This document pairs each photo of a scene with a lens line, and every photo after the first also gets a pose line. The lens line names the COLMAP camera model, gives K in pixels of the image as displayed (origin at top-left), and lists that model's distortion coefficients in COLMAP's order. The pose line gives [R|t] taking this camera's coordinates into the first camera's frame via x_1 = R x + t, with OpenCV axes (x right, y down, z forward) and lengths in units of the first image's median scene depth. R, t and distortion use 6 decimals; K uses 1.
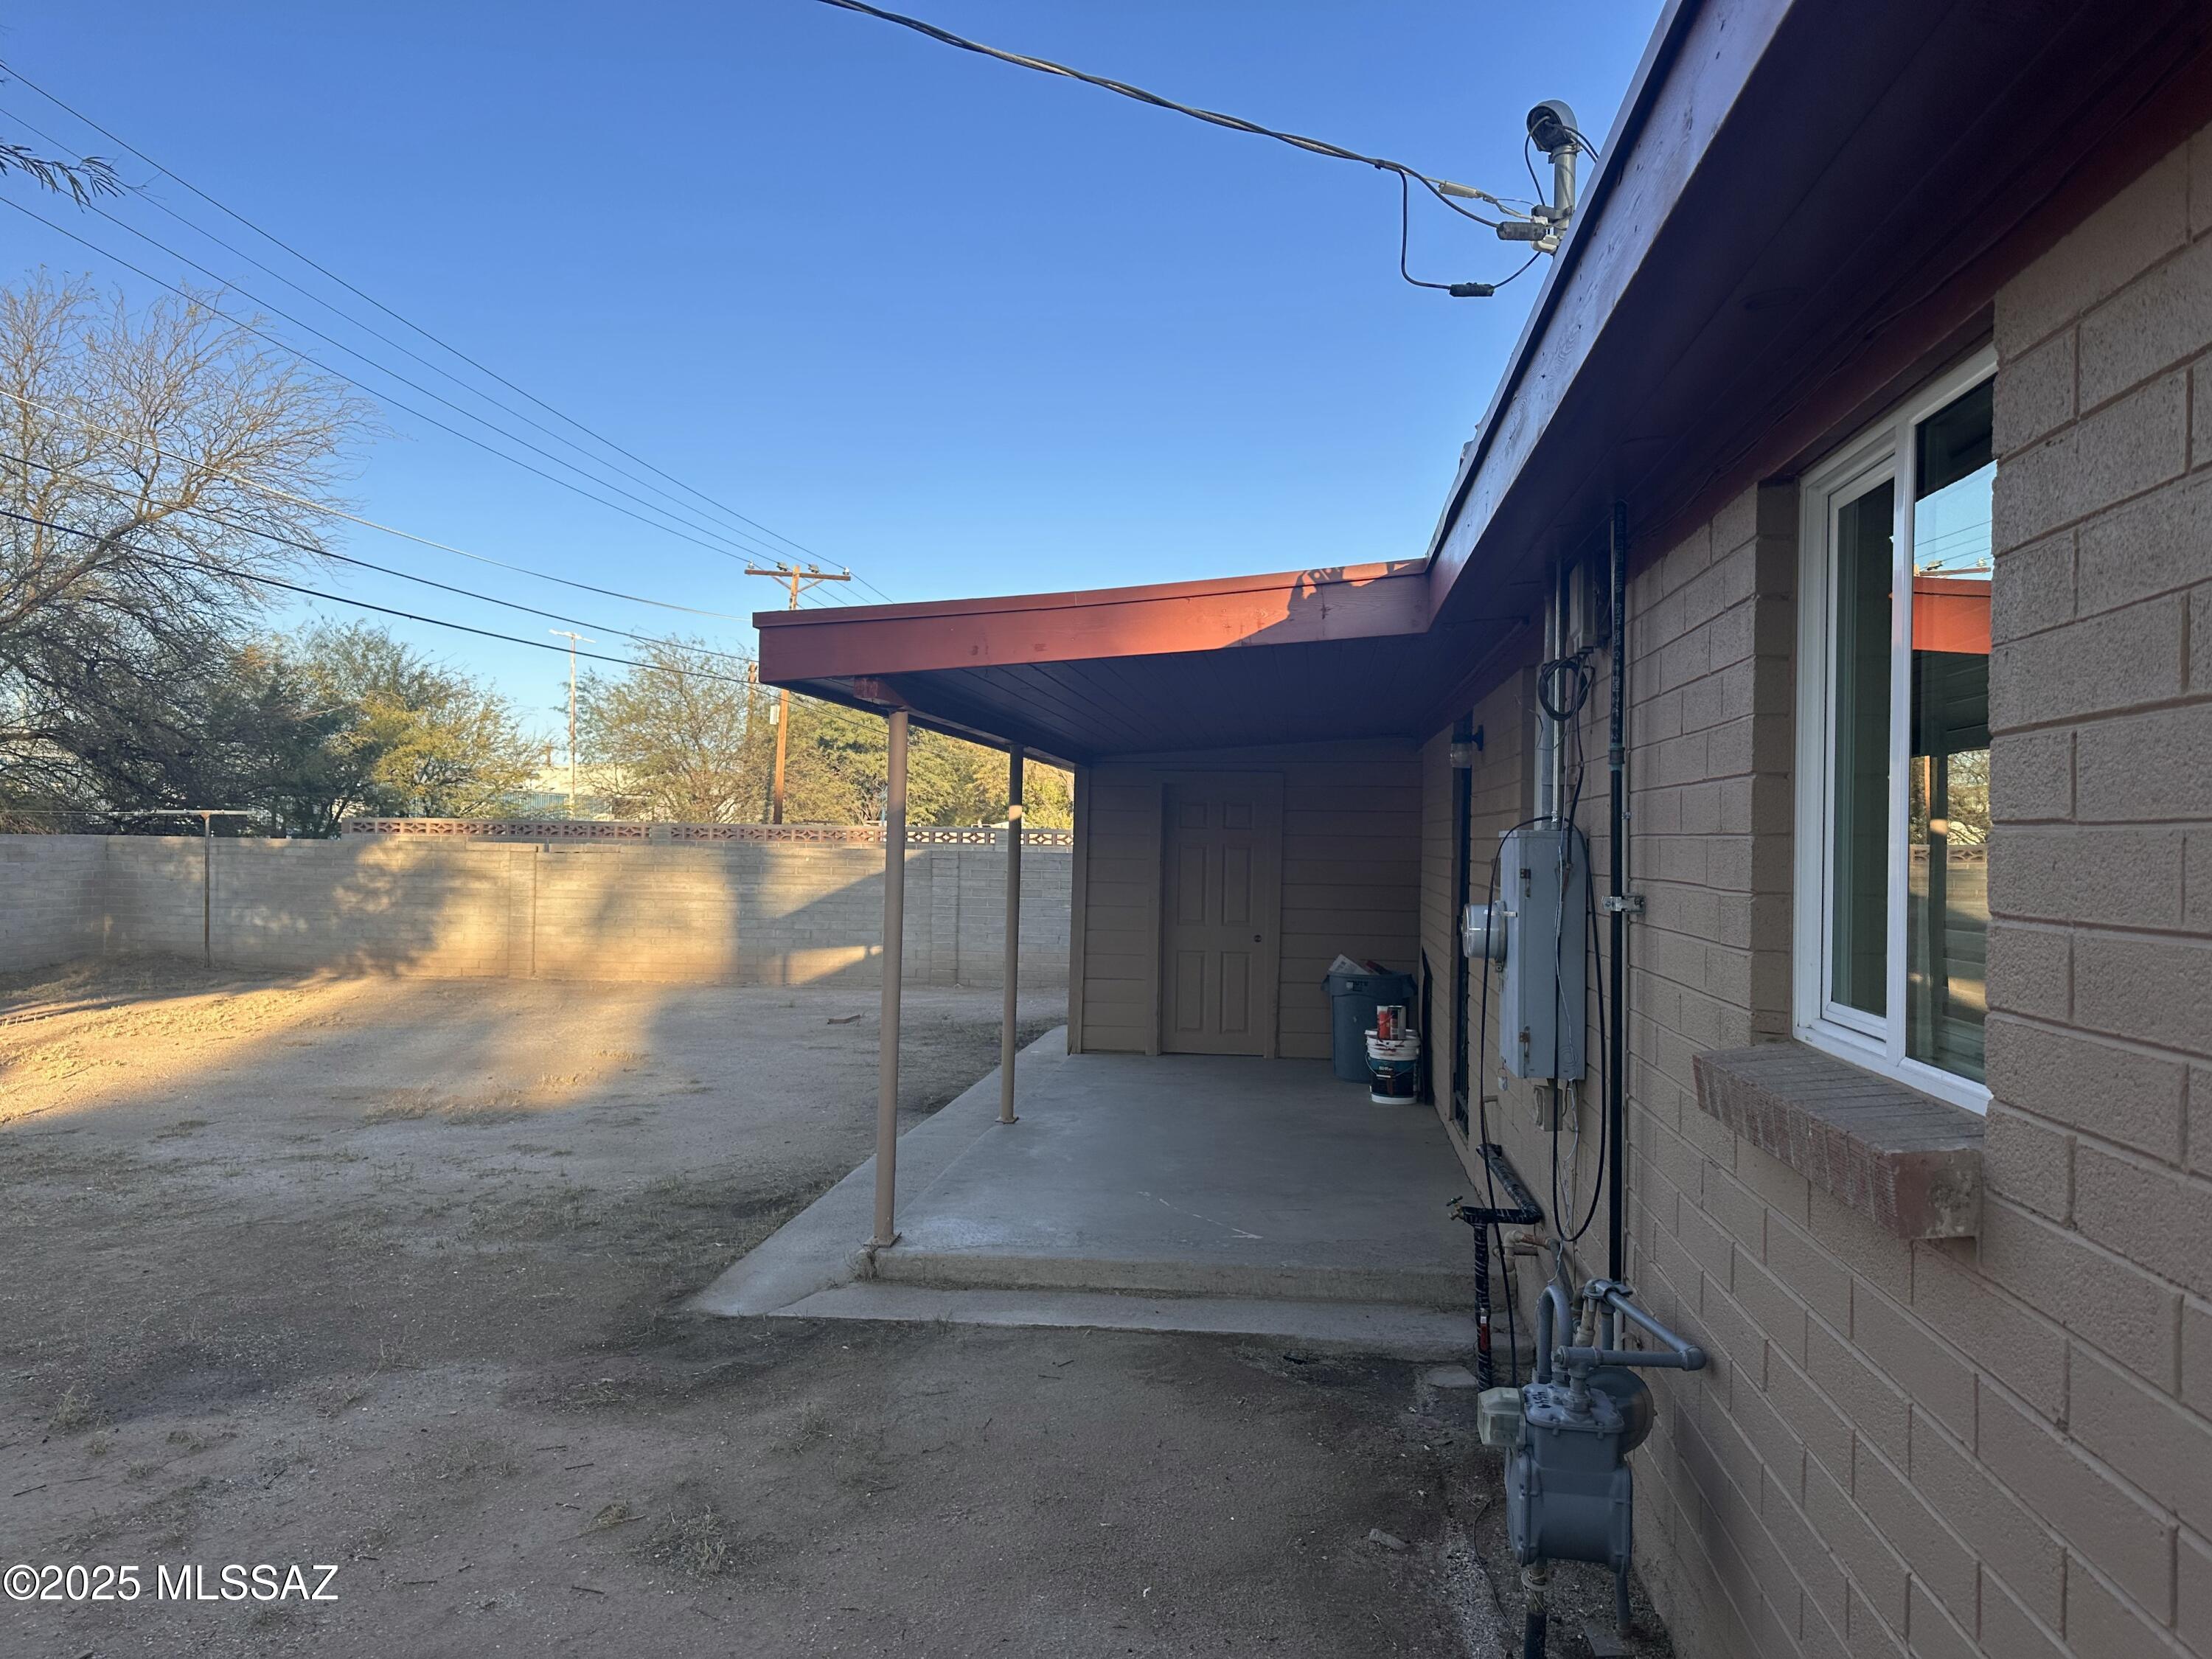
lens RADIAL K [[1548.0, 0, 1108.5], [0, 1548.0, 818.7], [0, 0, 1]] dist [0.039968, -0.047996]
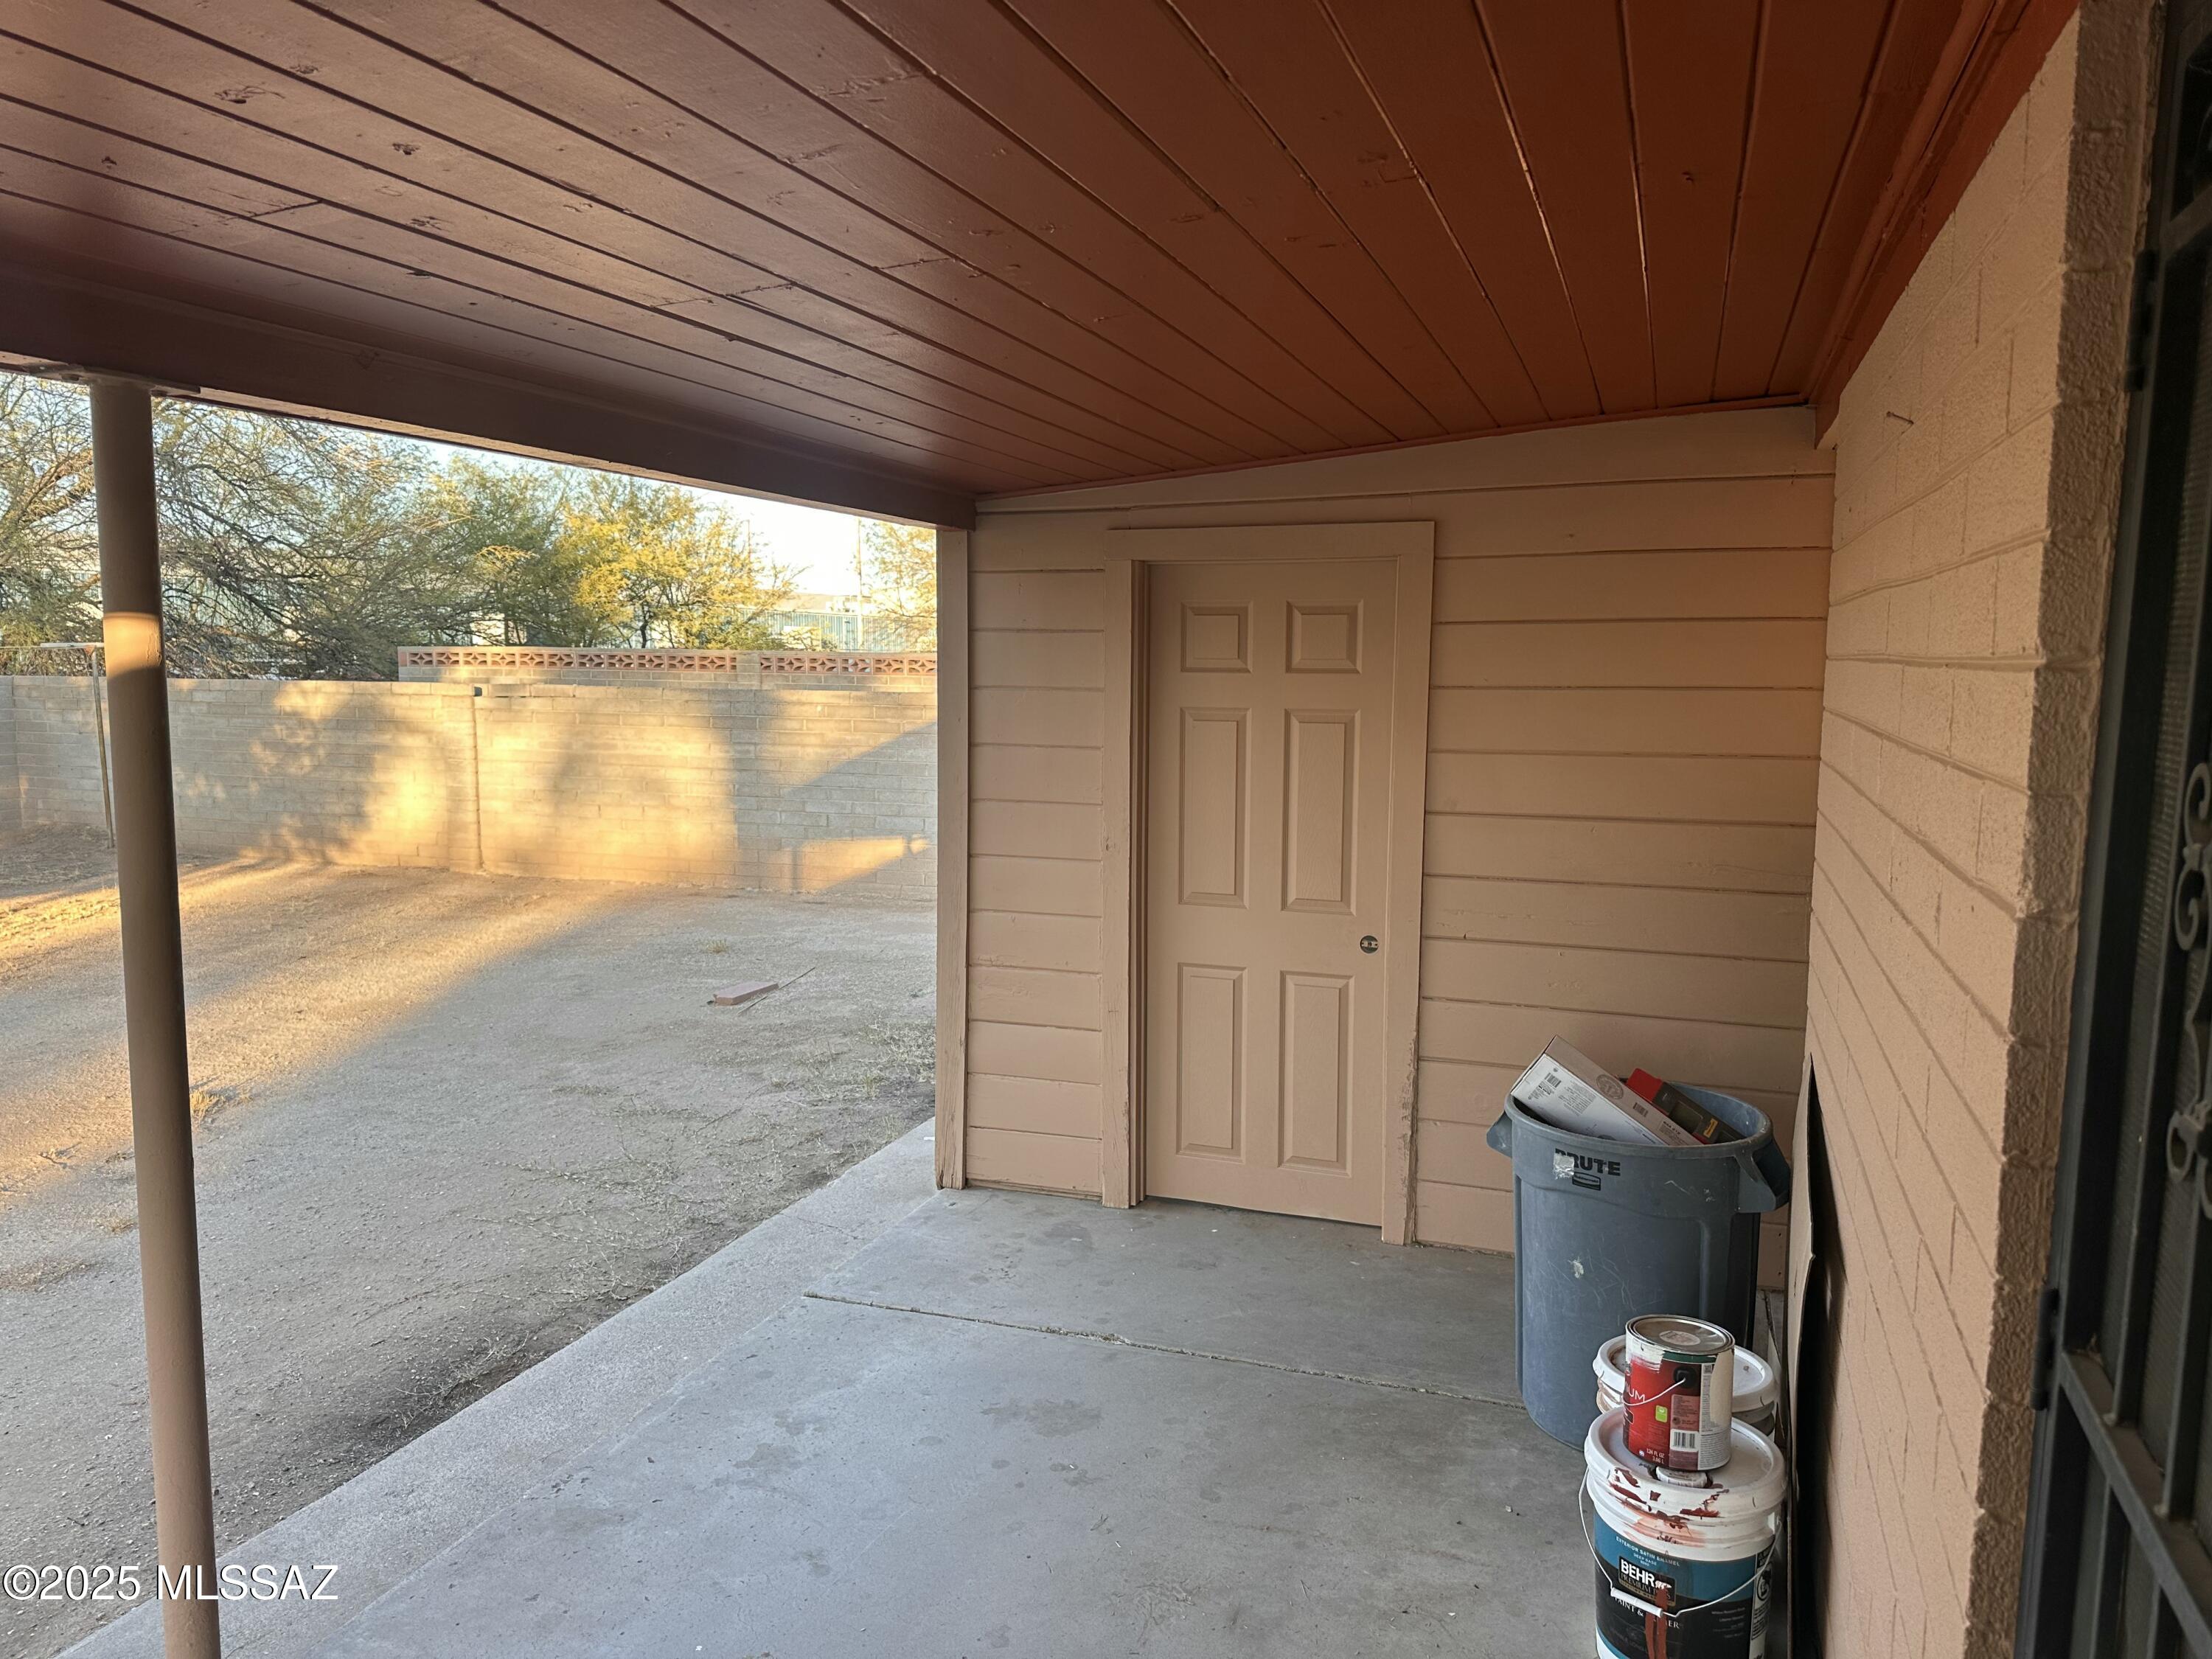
lens RADIAL K [[1548.0, 0, 1108.5], [0, 1548.0, 818.7], [0, 0, 1]] dist [0.039968, -0.047996]
pose [[0.974164, 0.013452, -0.225439, 0.121943], [0.013218, 0.993117, 0.116376, -0.002865], [0.225453, -0.116349, 0.967282, 0.608115]]
